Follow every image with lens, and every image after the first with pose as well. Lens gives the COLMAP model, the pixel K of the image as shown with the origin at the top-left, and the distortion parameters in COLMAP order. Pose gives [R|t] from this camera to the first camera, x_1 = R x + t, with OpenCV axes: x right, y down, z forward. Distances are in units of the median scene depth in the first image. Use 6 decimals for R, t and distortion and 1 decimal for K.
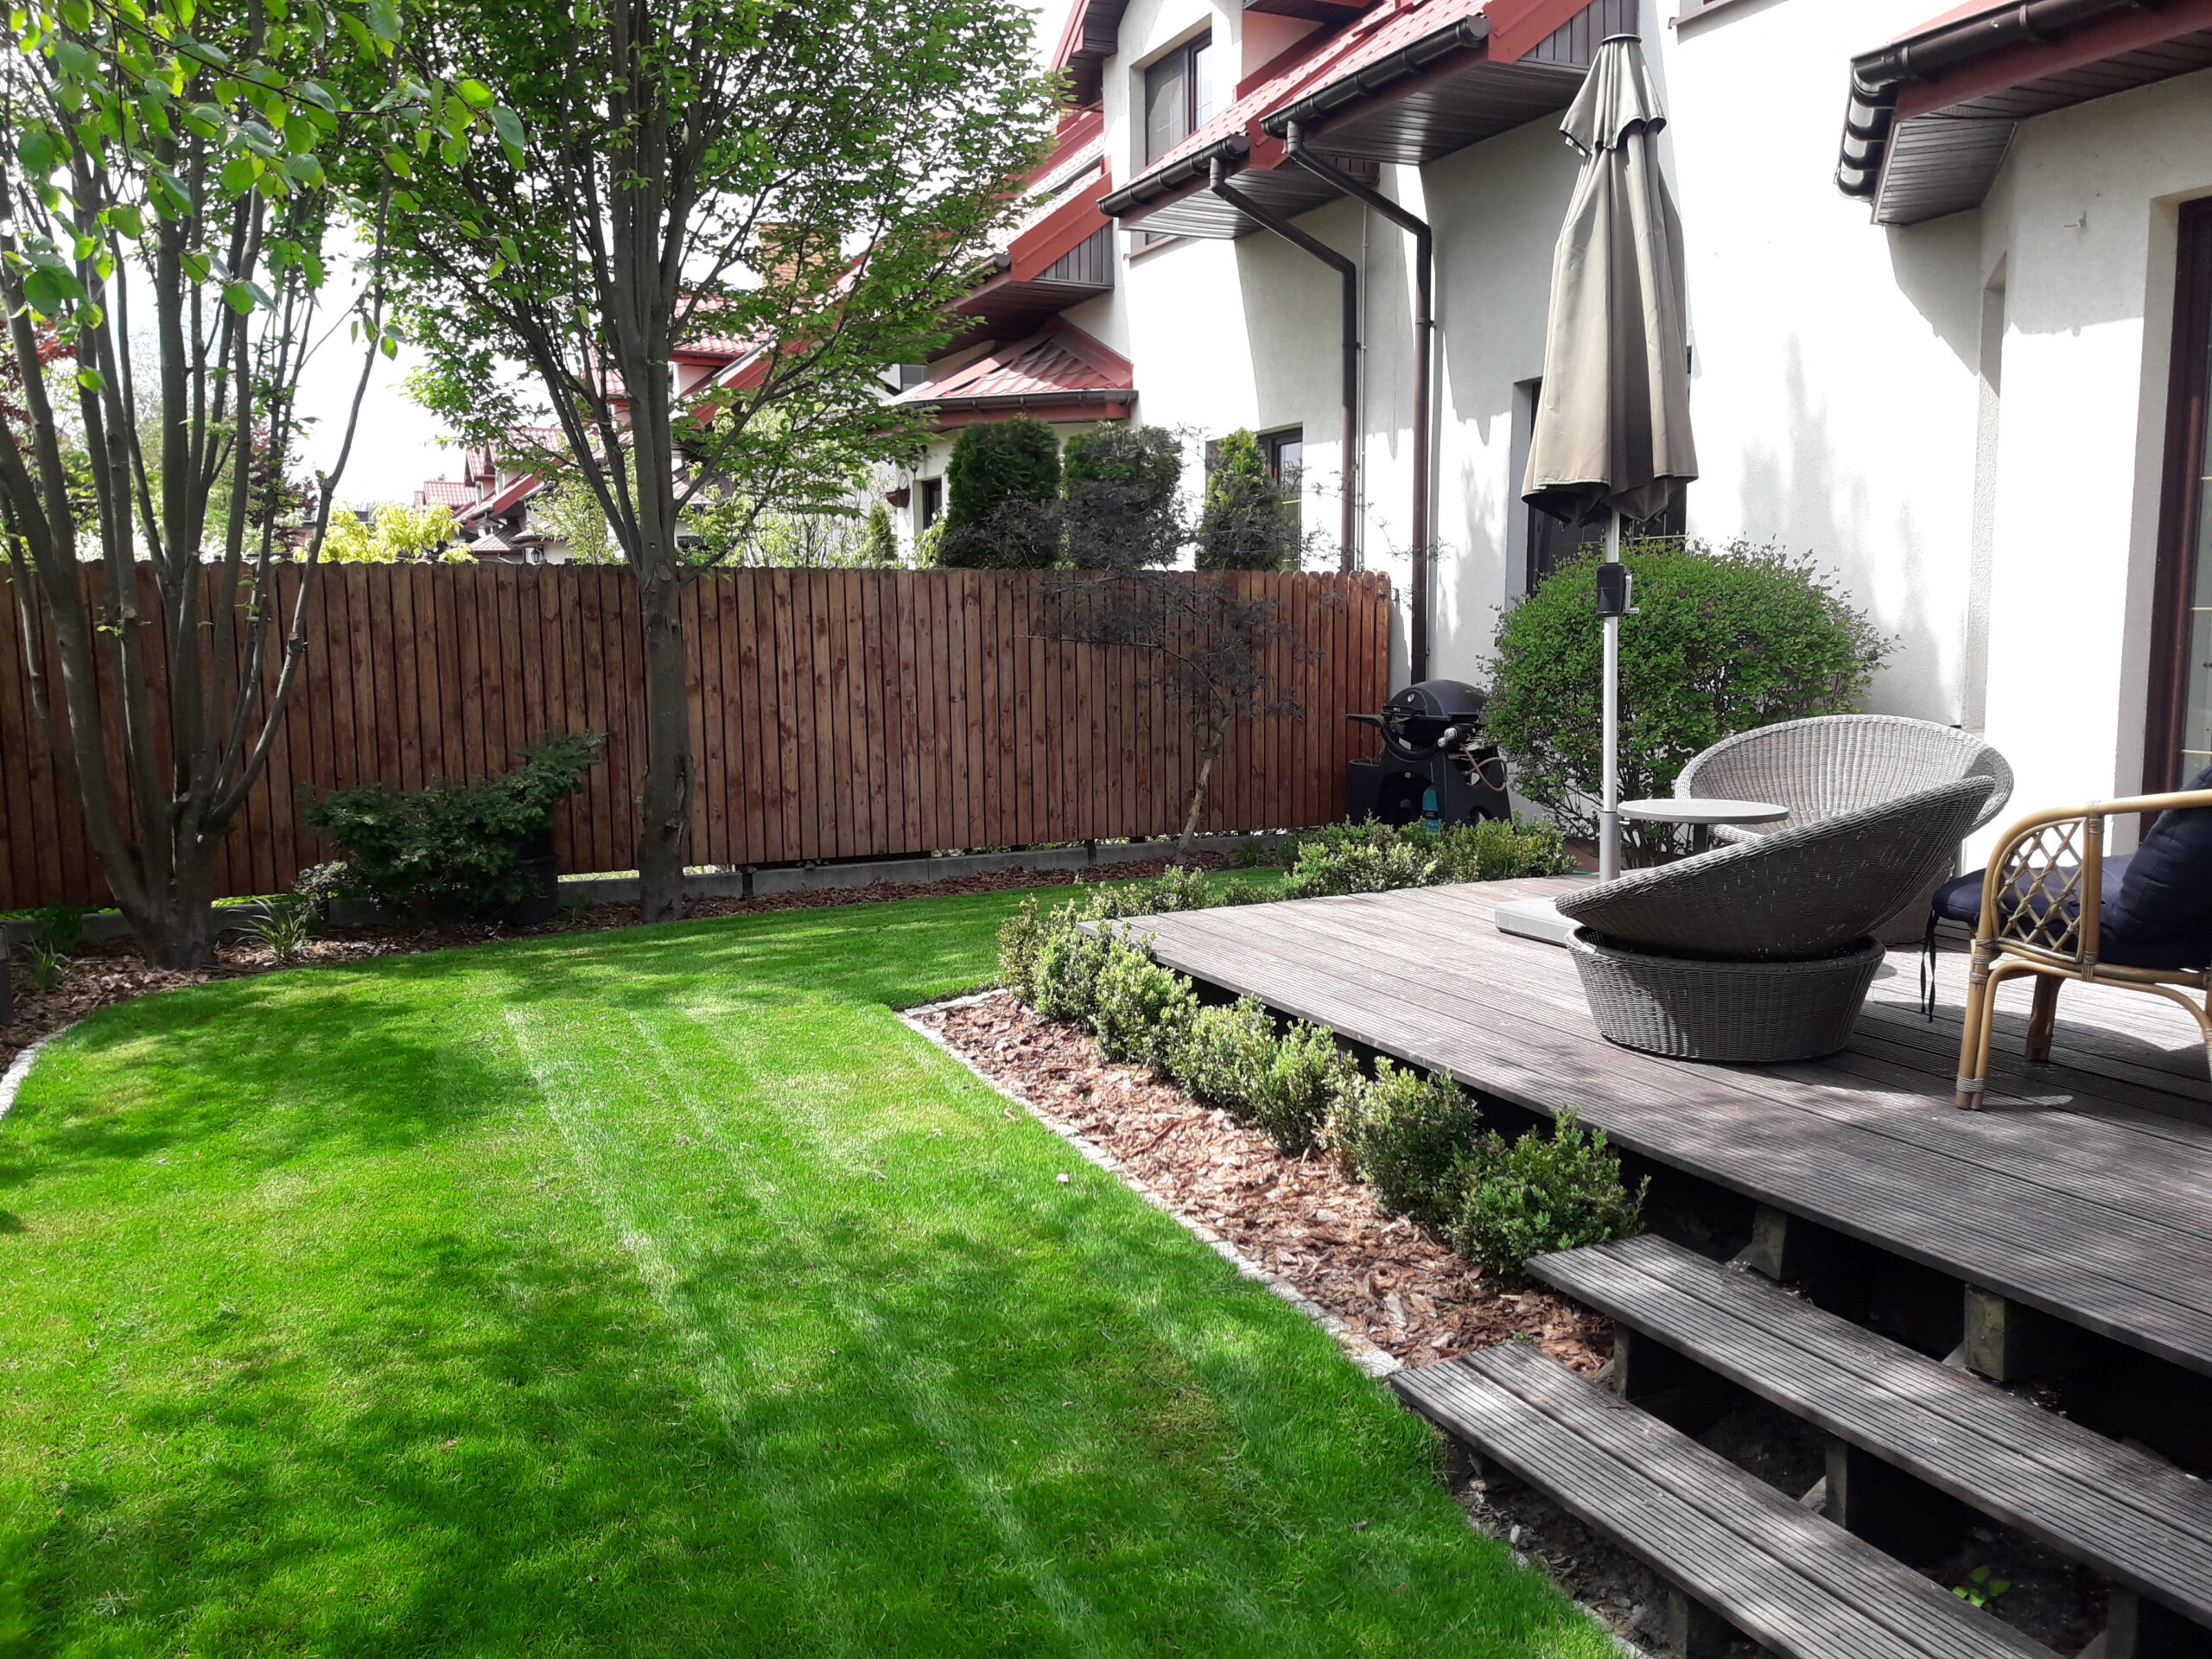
lens RADIAL K [[1688.3, 0, 1010.9], [0, 1688.3, 763.3], [0, 0, 1]] dist [0.109999, -0.278606]
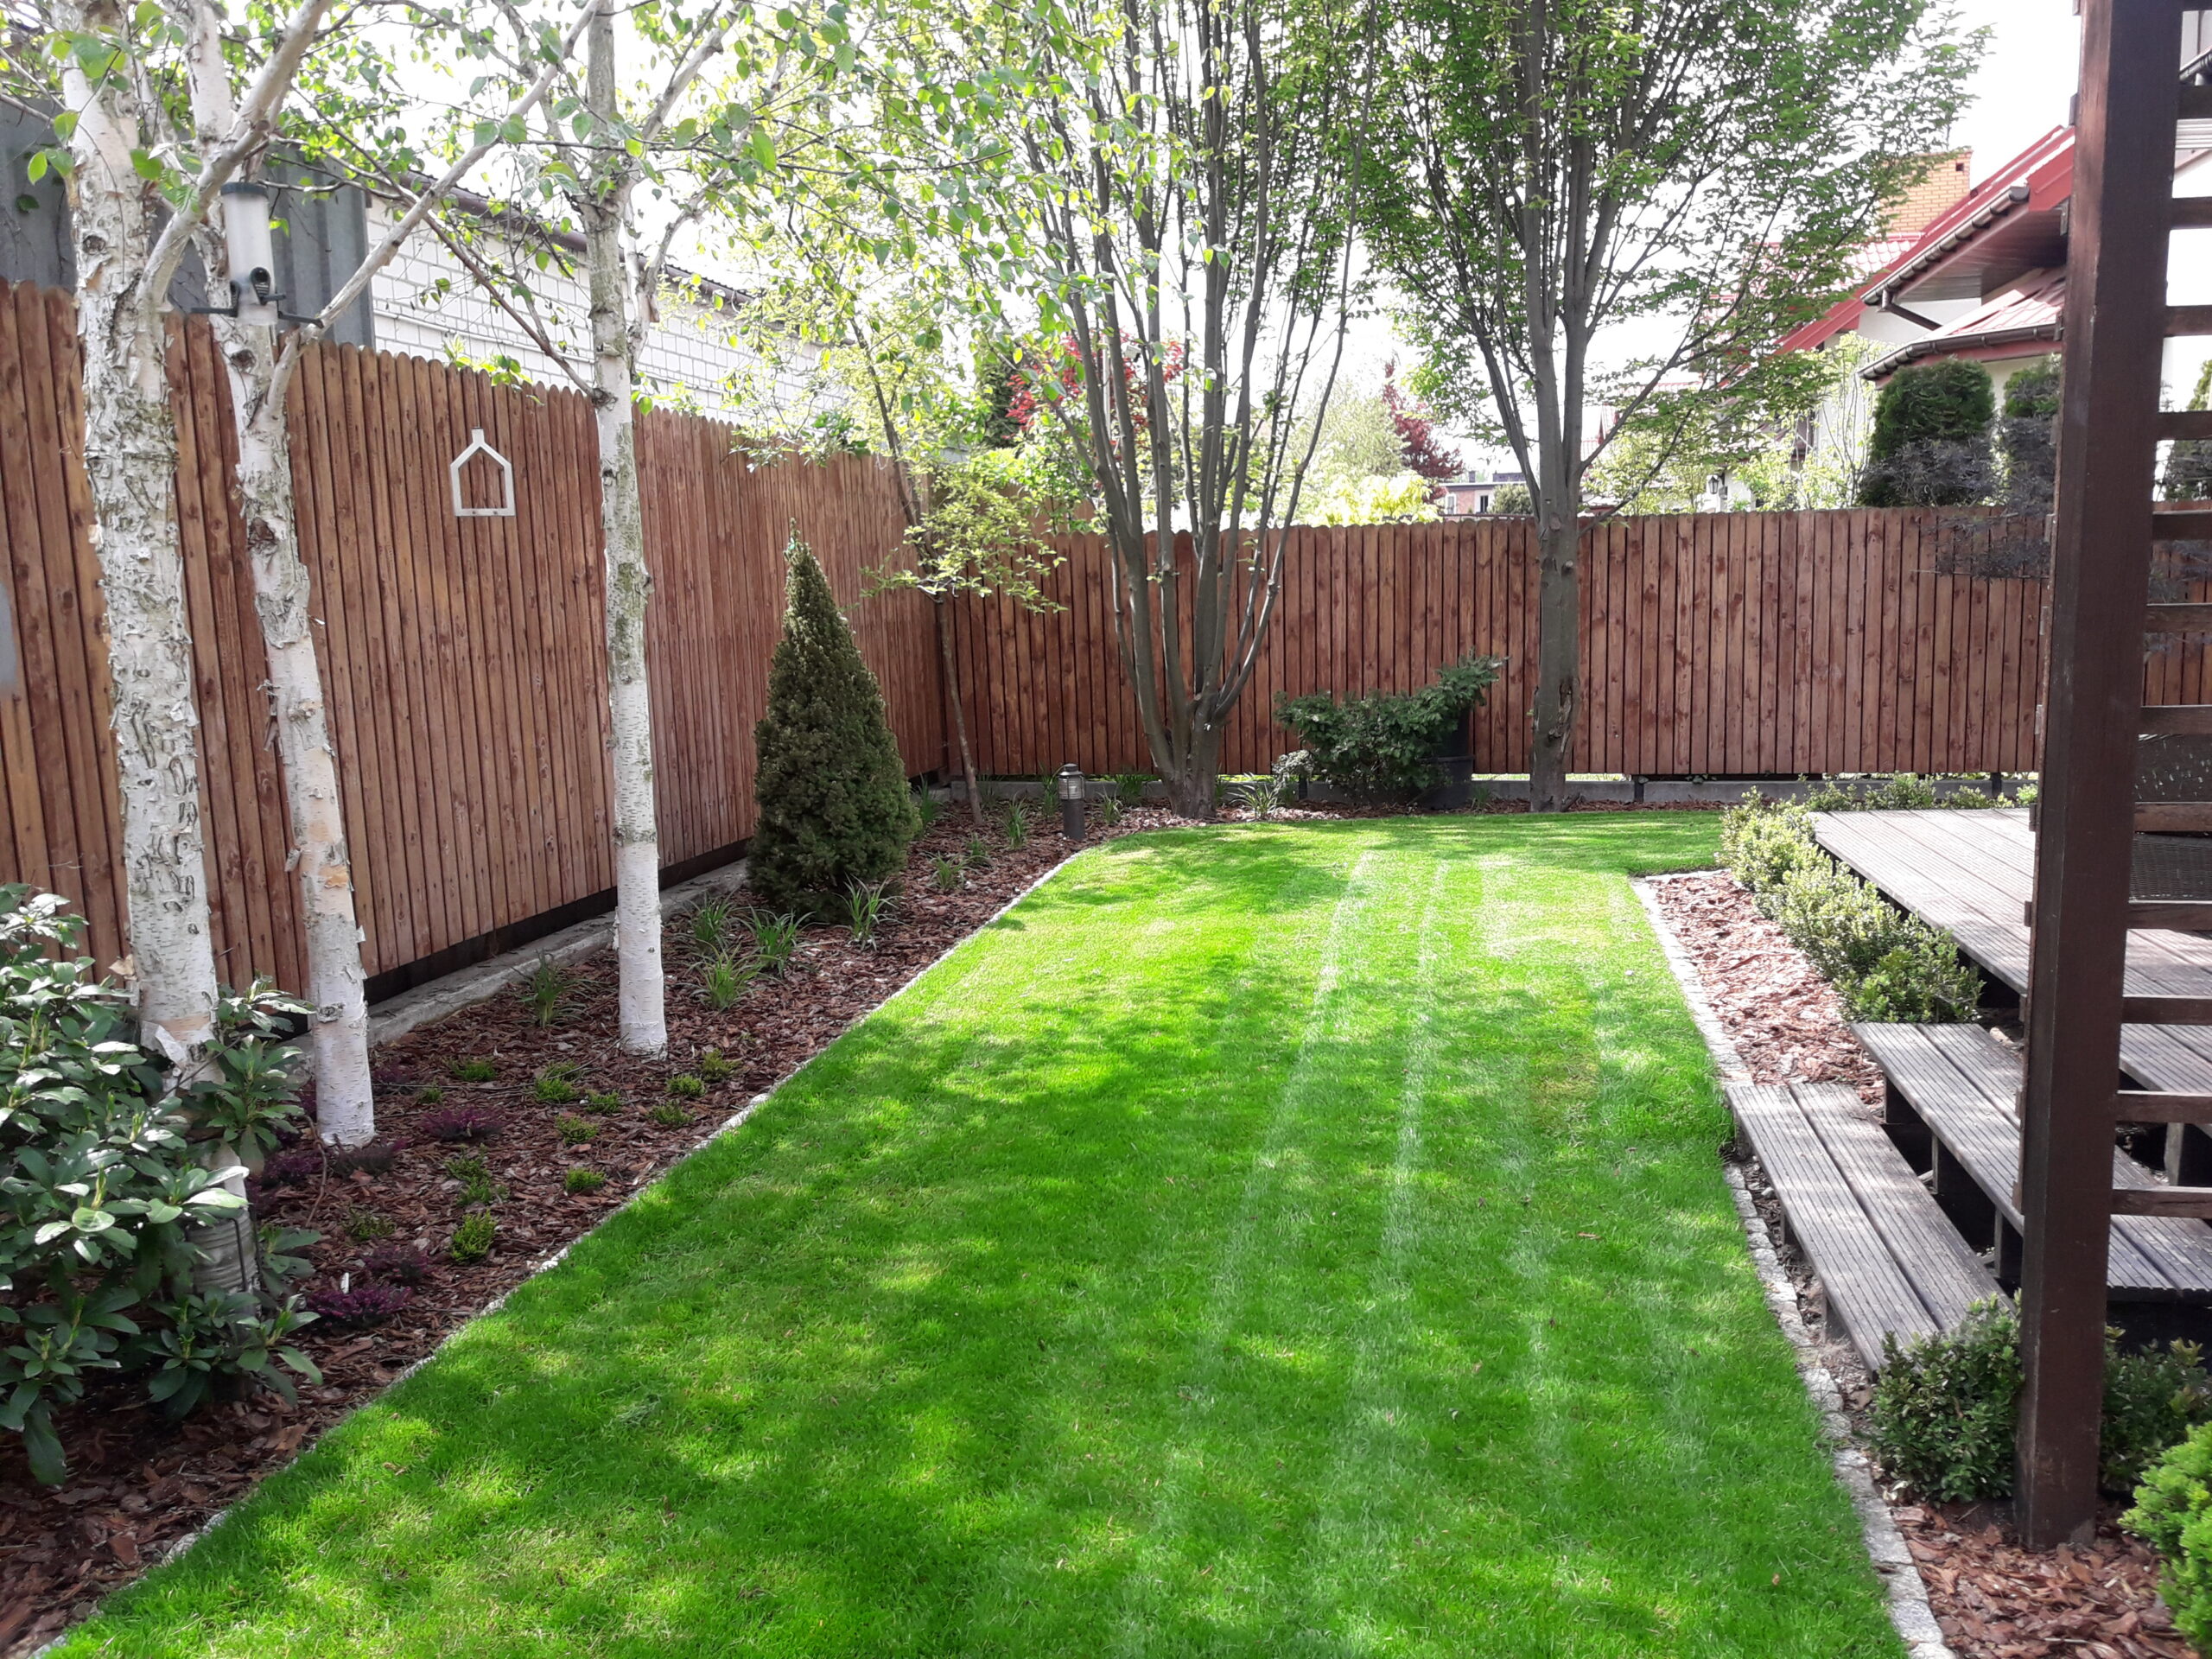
lens RADIAL K [[1688.3, 0, 1010.9], [0, 1688.3, 763.3], [0, 0, 1]] dist [0.109999, -0.278606]
pose [[0.781347, 0.049934, -0.622096, 0.231859], [-0.033997, 0.998719, 0.037464, 0.023302], [0.623170, -0.008123, 0.782044, -0.168150]]
